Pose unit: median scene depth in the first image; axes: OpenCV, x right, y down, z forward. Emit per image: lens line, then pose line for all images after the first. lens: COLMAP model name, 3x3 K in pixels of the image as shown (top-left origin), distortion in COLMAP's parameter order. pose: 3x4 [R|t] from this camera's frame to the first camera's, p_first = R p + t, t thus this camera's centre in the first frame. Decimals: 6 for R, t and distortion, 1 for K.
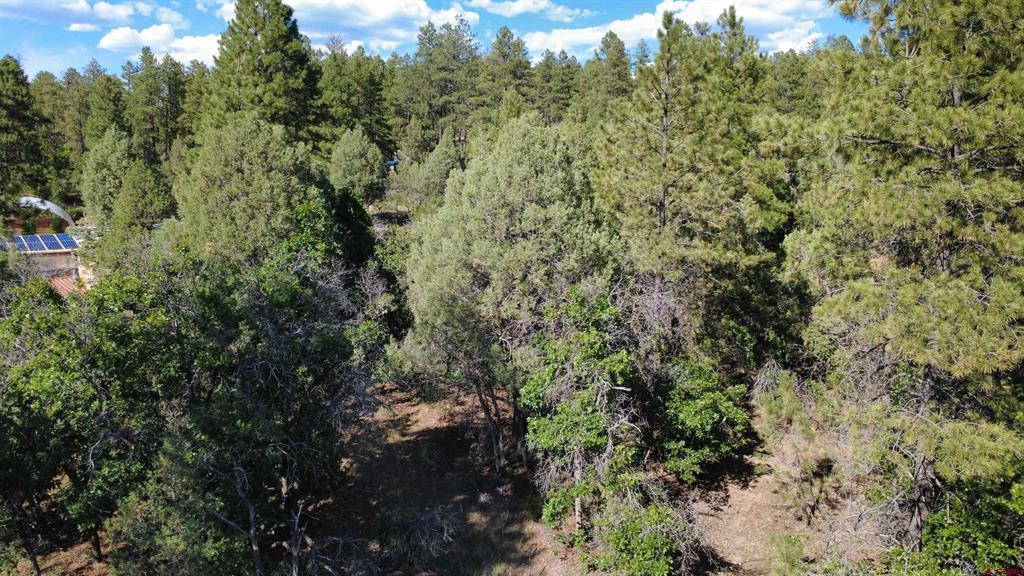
lens RADIAL K [[748.7, 0, 513.4], [0, 748.7, 287.5], [0, 0, 1]] dist [-0.002334, 0.004904]
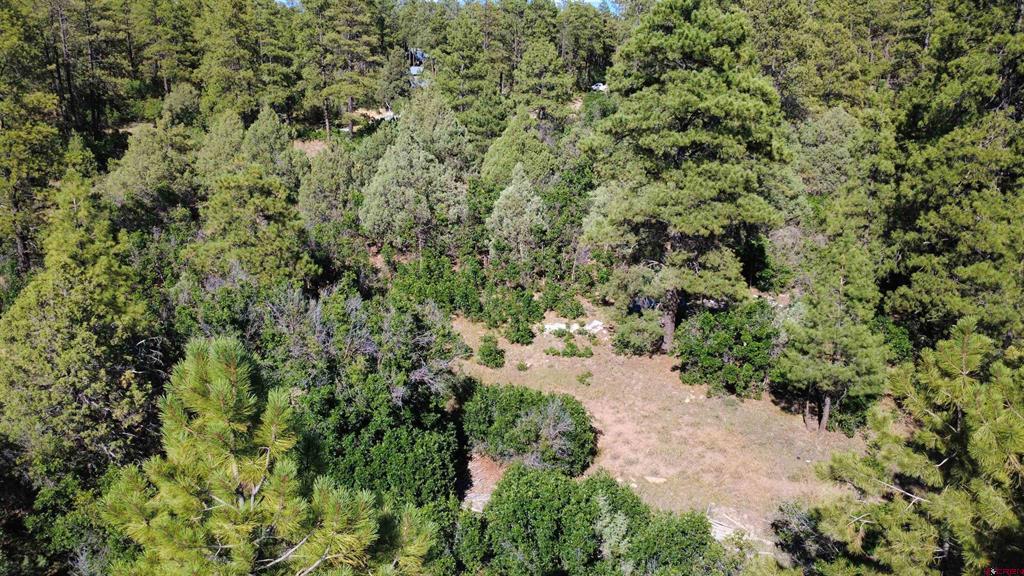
lens RADIAL K [[748.7, 0, 515.3], [0, 748.7, 285.3], [0, 0, 1]] dist [-0.002334, 0.004904]
pose [[0.915259, -0.101720, 0.389813, 0.430773], [0.061263, 0.991488, 0.114881, -0.622257], [-0.398181, -0.081264, 0.913700, 1.177356]]
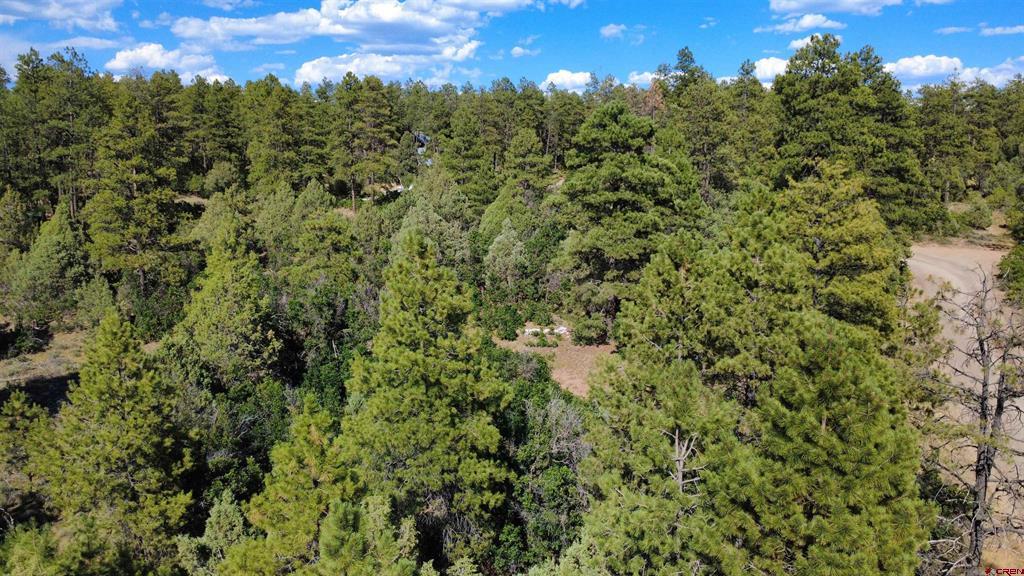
lens RADIAL K [[748.7, 0, 515.5], [0, 748.7, 282.7], [0, 0, 1]] dist [-0.002334, 0.004904]
pose [[0.911556, -0.061344, 0.406574, 0.101317], [0.062093, 0.998006, 0.011364, -0.490863], [-0.406461, 0.014886, 0.913547, 0.397712]]
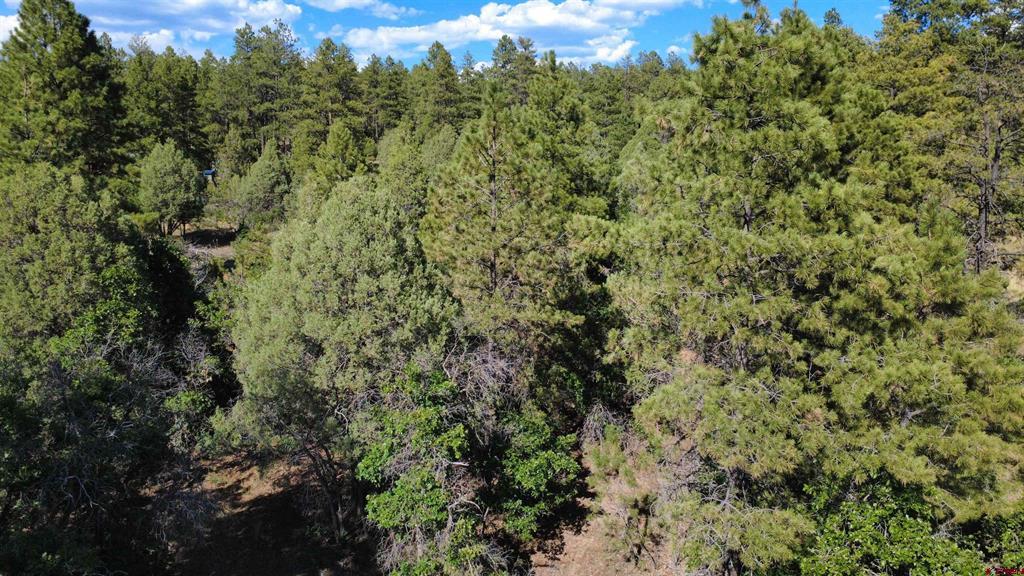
lens RADIAL K [[748.7, 0, 513.9], [0, 748.7, 287.2], [0, 0, 1]] dist [-0.002334, 0.004904]
pose [[0.975211, -0.032214, 0.218922, 0.000611], [0.032027, 0.999477, 0.004405, -0.080303], [-0.218949, 0.002715, 0.975733, -0.009486]]
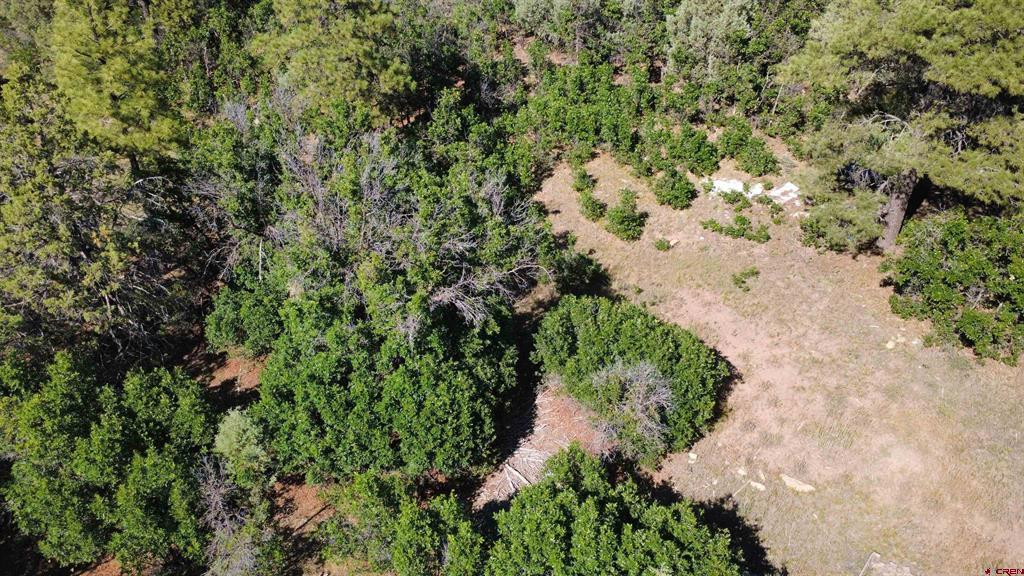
lens RADIAL K [[748.7, 0, 512.7], [0, 748.7, 286.5], [0, 0, 1]] dist [-0.002334, 0.004904]
pose [[0.995372, -0.050301, 0.081886, 0.750300], [0.013495, 0.916795, 0.399130, -0.683714], [-0.095149, -0.396178, 0.913230, 1.586814]]
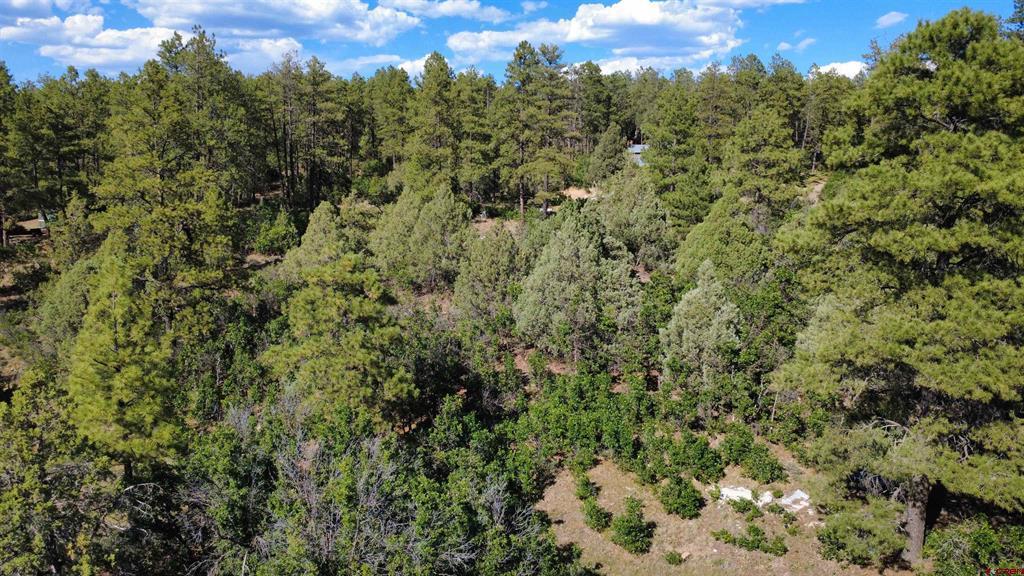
lens RADIAL K [[748.7, 0, 512.8], [0, 748.7, 286.1], [0, 0, 1]] dist [-0.002334, 0.004904]
pose [[0.995427, -0.014339, 0.094441, 0.749749], [0.014169, 0.999897, 0.002469, -0.677138], [-0.094467, -0.001119, 0.995527, 1.589920]]
